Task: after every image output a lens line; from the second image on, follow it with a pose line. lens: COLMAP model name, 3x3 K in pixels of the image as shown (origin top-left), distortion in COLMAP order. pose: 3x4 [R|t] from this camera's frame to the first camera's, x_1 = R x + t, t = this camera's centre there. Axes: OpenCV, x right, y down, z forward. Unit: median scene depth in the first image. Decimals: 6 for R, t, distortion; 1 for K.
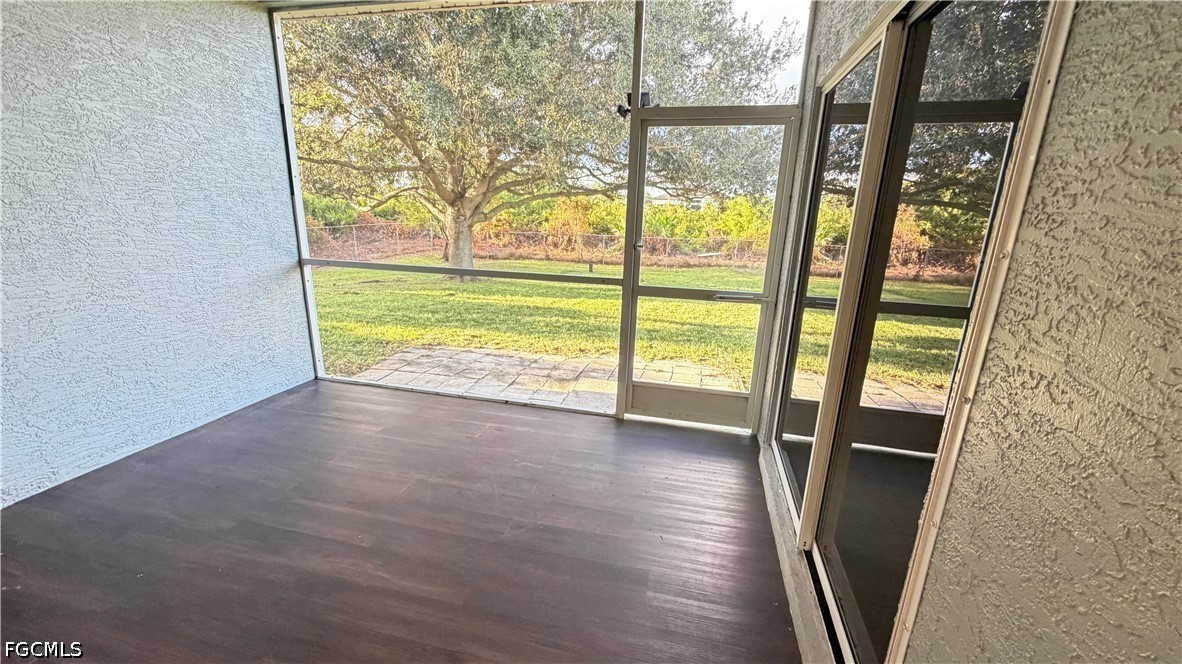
lens RADIAL K [[467.0, 0, 589.6], [0, 467.0, 331.2], [0, 0, 1]] dist [0.000545, -0.000263]
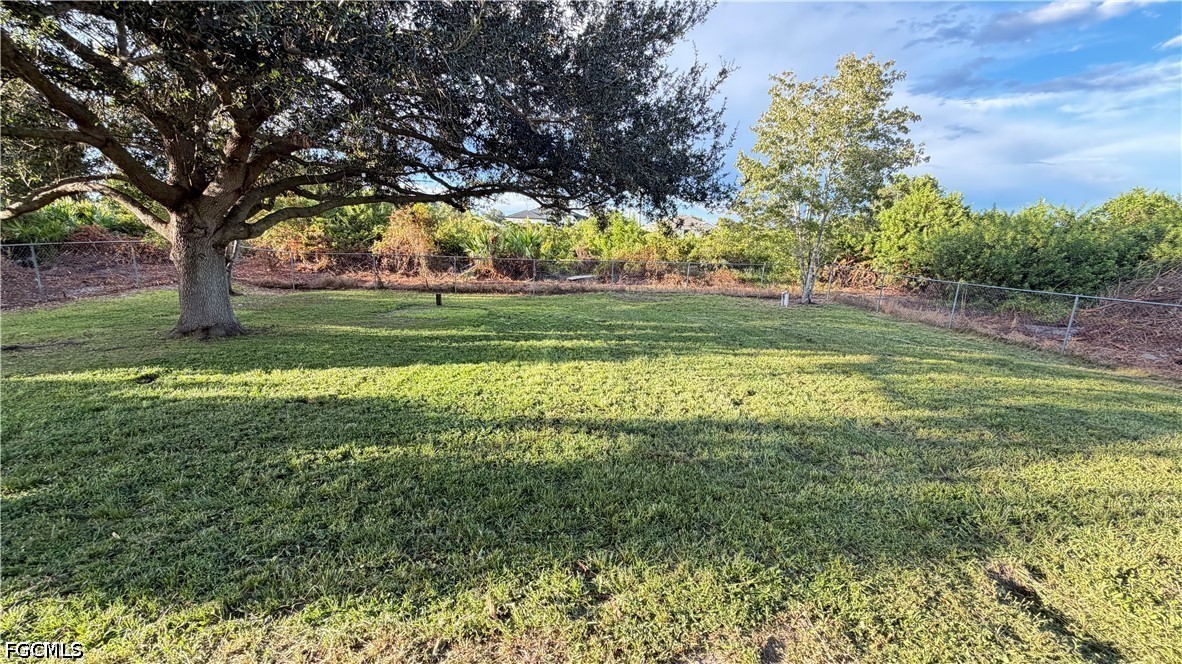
lens RADIAL K [[467.0, 0, 590.4], [0, 467.0, 336.1], [0, 0, 1]] dist [0.000545, -0.000263]
pose [[0.954076, -0.057114, 0.294070, 0.009517], [0.065646, 0.997658, -0.019220, -0.036240], [-0.292284, 0.037642, 0.955591, 0.160207]]
